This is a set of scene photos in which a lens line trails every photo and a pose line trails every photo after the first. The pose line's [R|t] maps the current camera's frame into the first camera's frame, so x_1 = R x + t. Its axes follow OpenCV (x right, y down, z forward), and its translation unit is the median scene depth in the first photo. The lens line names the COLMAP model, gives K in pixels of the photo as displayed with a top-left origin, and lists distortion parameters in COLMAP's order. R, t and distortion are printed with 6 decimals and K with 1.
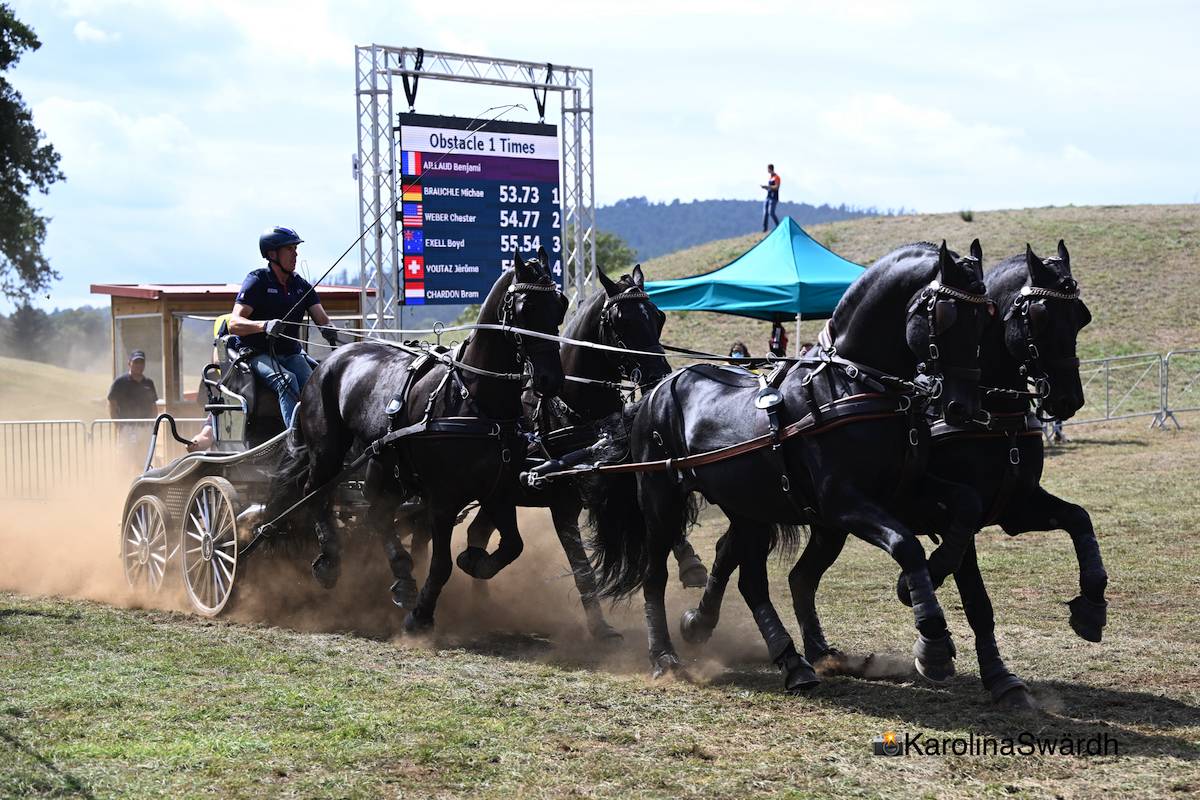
lens RADIAL K [[2533.4, 0, 600.0], [0, 2533.4, 400.0], [0, 0, 1]] dist [-0.059344, 0.118728]
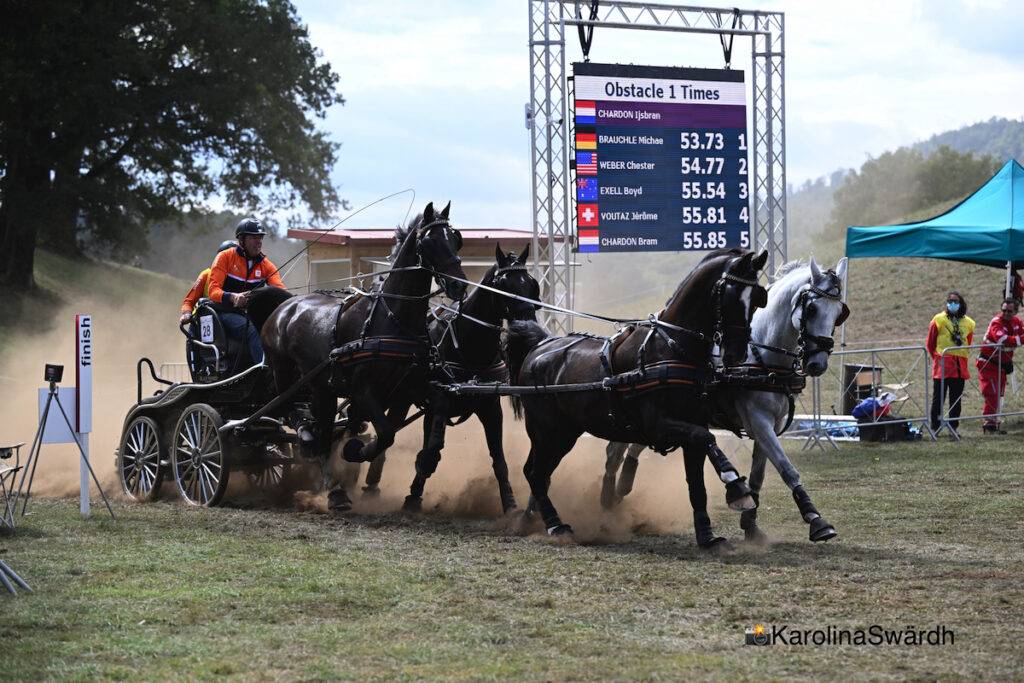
lens RADIAL K [[3051.9, 0, 512.0], [0, 3051.9, 341.5], [0, 0, 1]] dist [-0.103981, -0.485773]
pose [[0.985823, 0.008745, -0.167558, 0.095753], [-0.009342, 0.999953, -0.002777, 0.001610], [0.167526, 0.004303, 0.985858, -0.193568]]
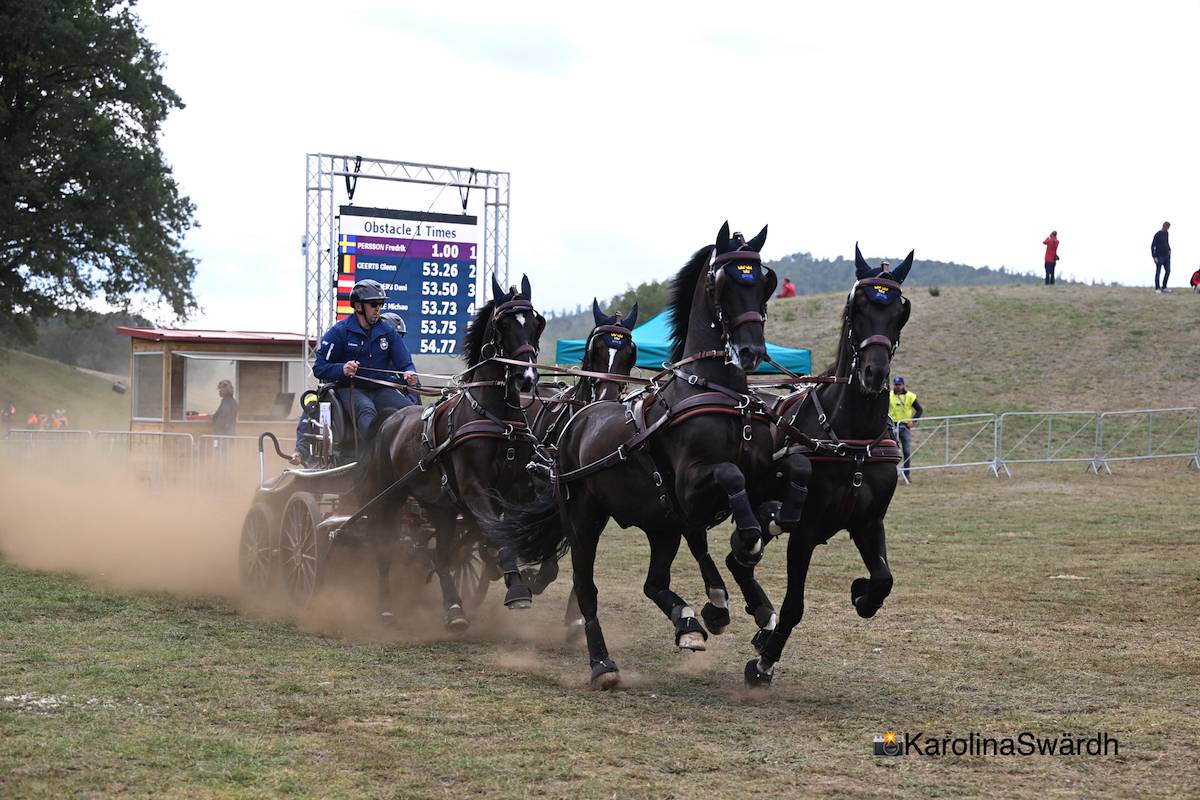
lens RADIAL K [[2443.1, 0, 600.0], [0, 2443.1, 400.0], [0, 0, 1]] dist [0.001483, -0.086823]
pose [[0.996976, 0.038303, -0.067613, 0.134365], [-0.039512, 0.999080, -0.016643, 0.002326], [0.066913, 0.019264, 0.997573, -0.229371]]
